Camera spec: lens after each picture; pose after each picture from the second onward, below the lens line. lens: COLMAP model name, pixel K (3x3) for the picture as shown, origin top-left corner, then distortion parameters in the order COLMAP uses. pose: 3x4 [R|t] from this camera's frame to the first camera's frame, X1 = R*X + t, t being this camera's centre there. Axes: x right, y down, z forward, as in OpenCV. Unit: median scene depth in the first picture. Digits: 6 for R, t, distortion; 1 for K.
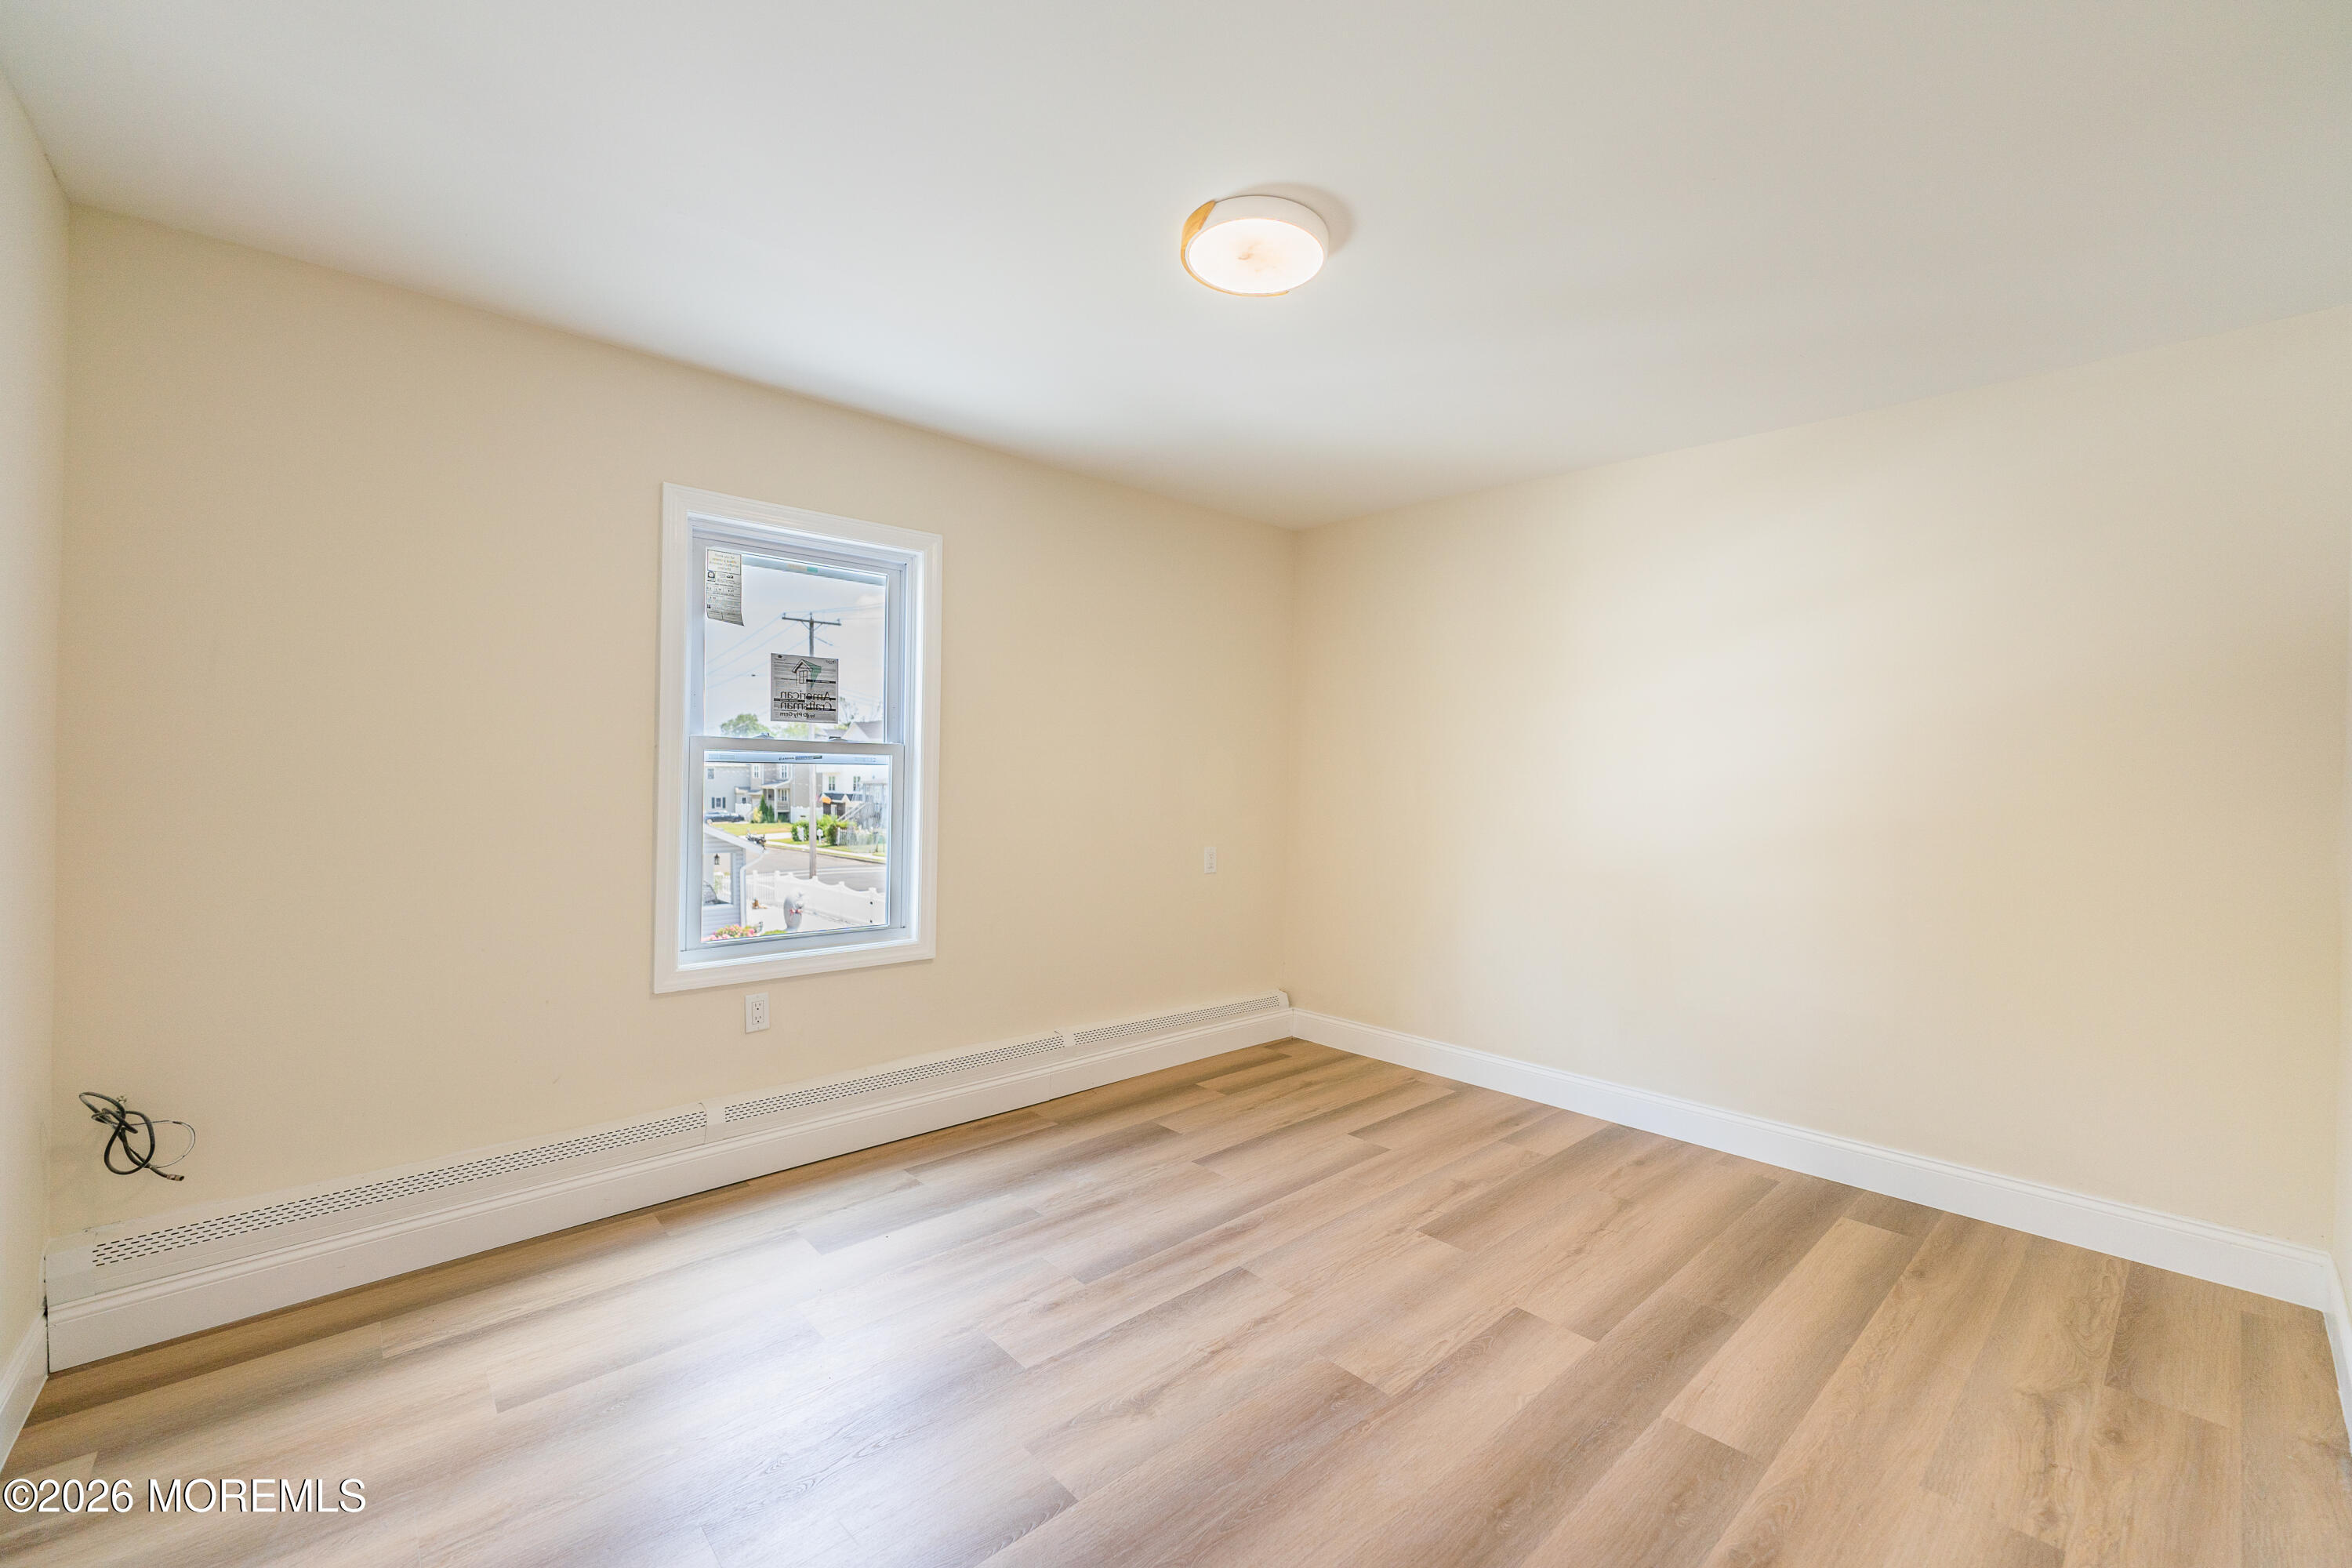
lens RADIAL K [[941.5, 0, 1176.0], [0, 941.5, 784.0], [0, 0, 1]] dist [0.000664, 0.000159]
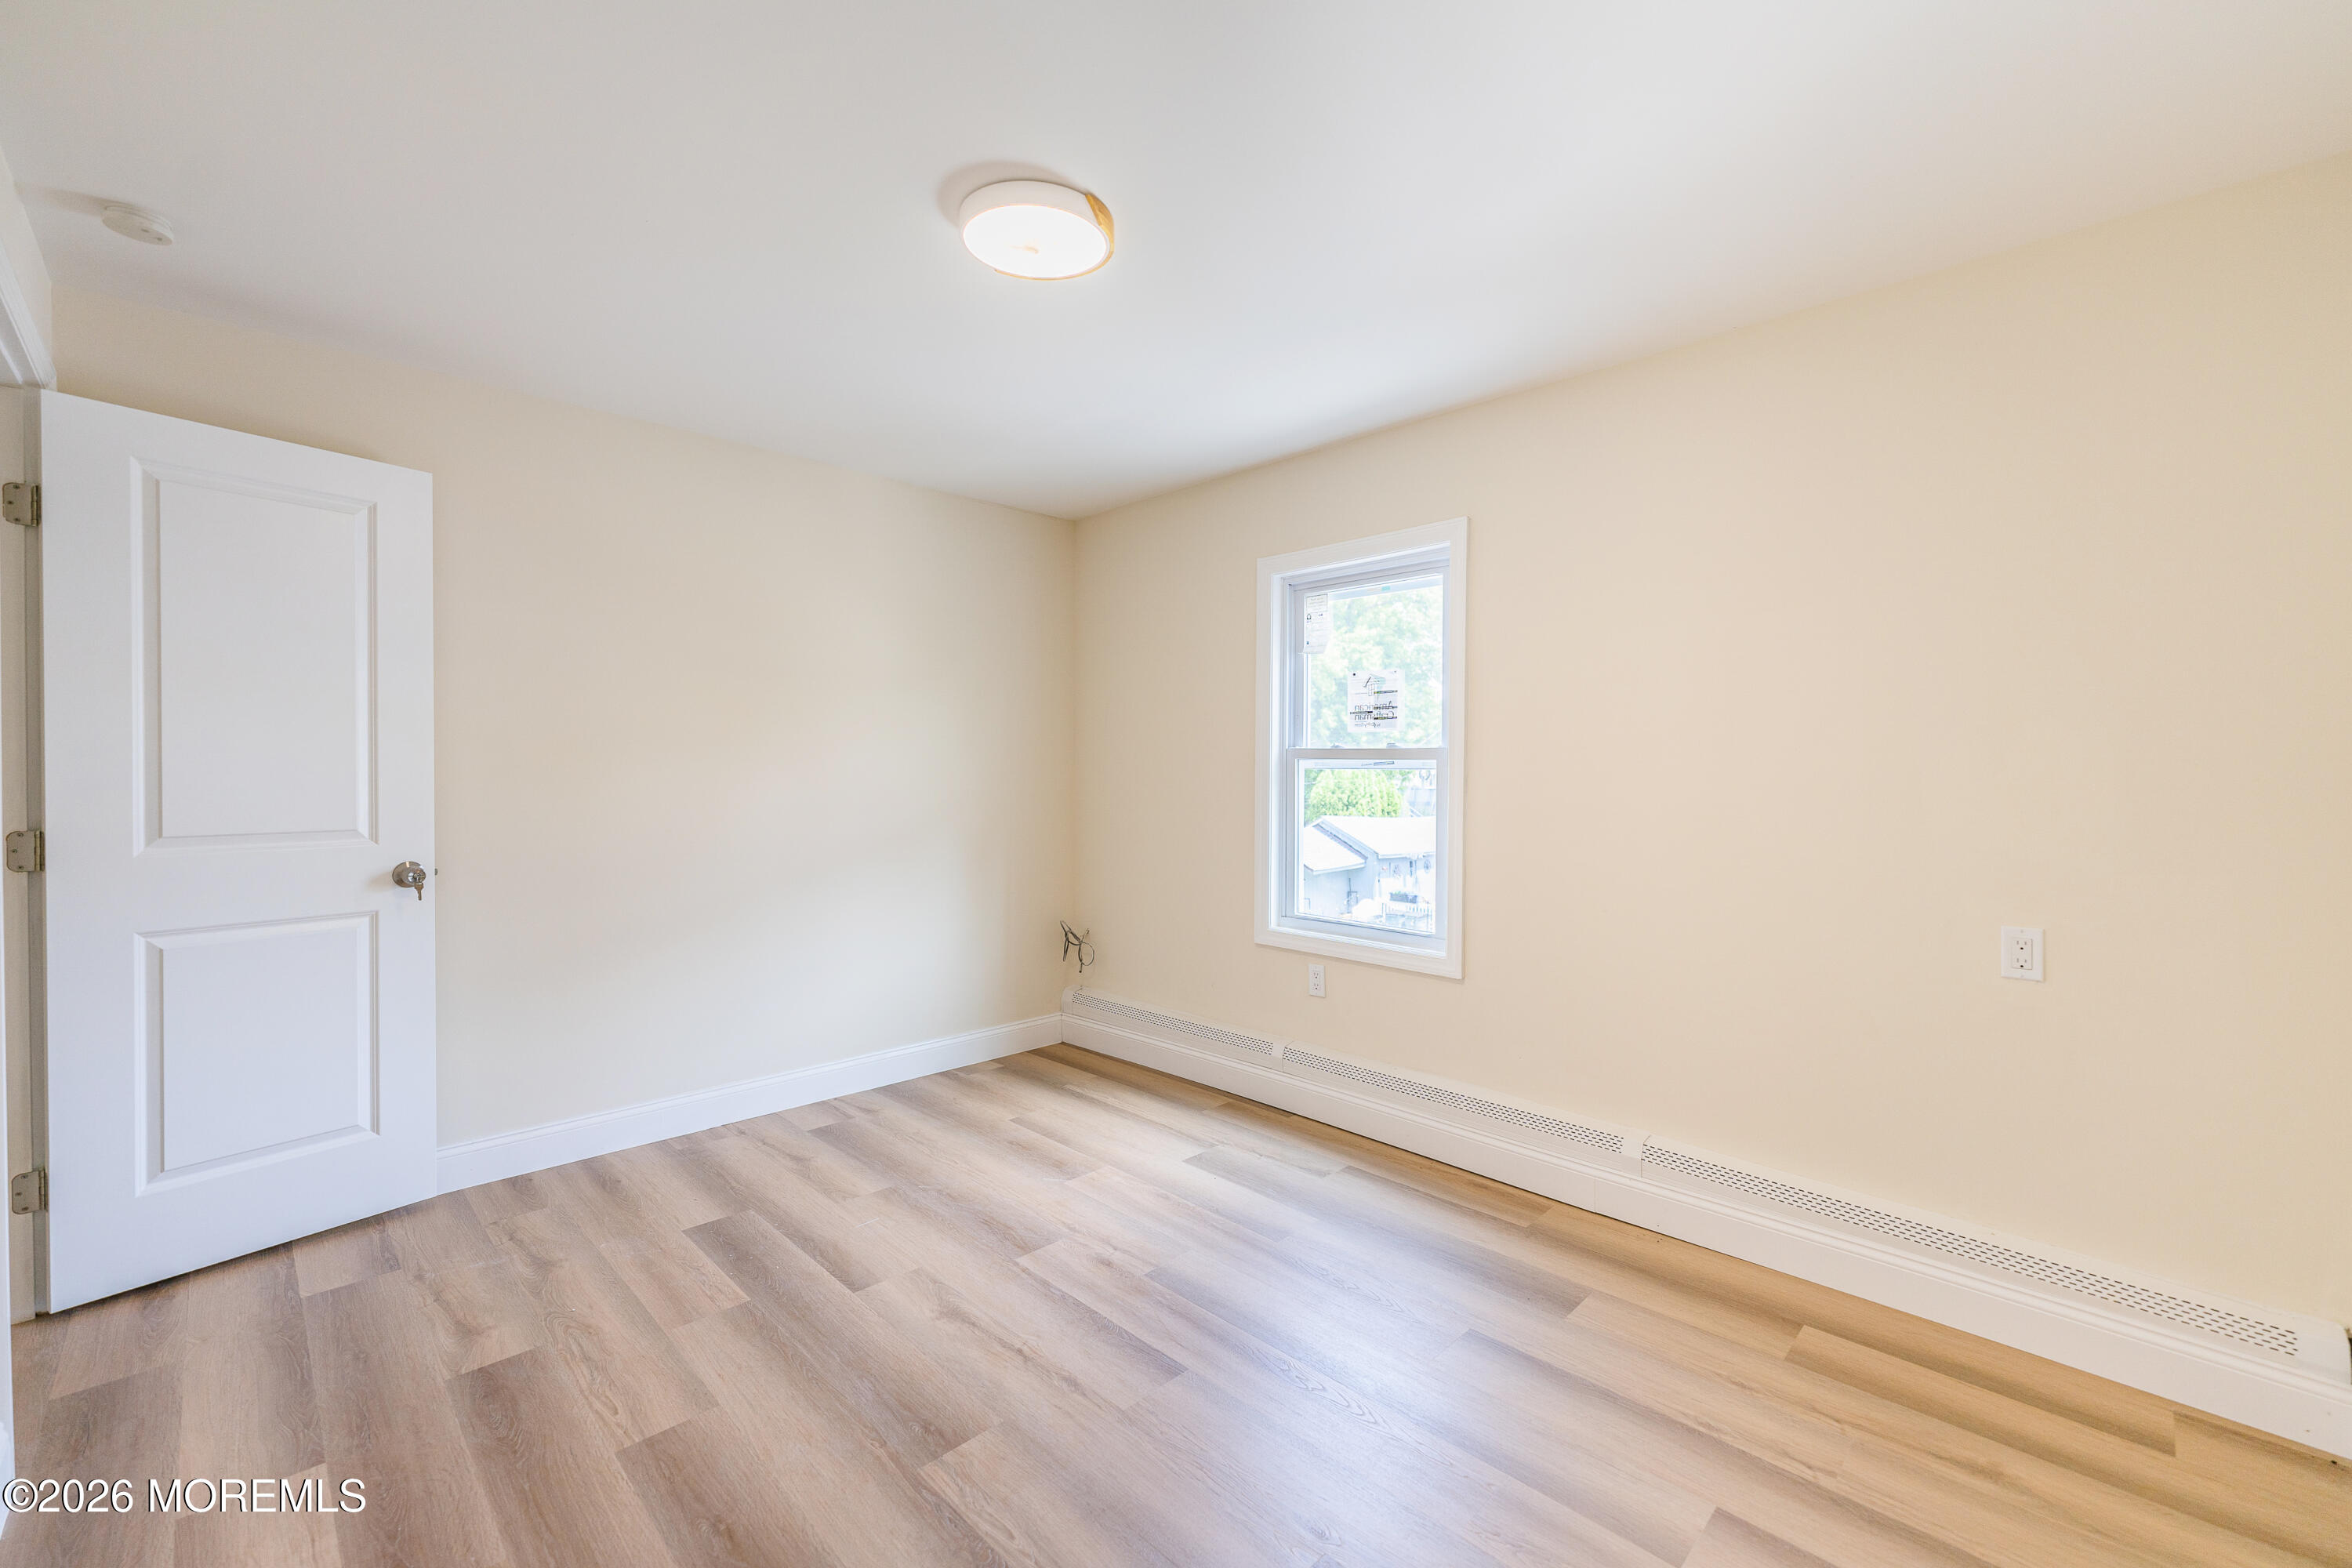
lens RADIAL K [[941.5, 0, 1176.0], [0, 941.5, 784.0], [0, 0, 1]] dist [0.000664, 0.000159]
pose [[0.066372, 0.010971, -0.997735, 0.743989], [-0.009702, 0.999899, 0.010349, -0.014997], [0.997748, 0.008993, 0.066472, 0.768655]]
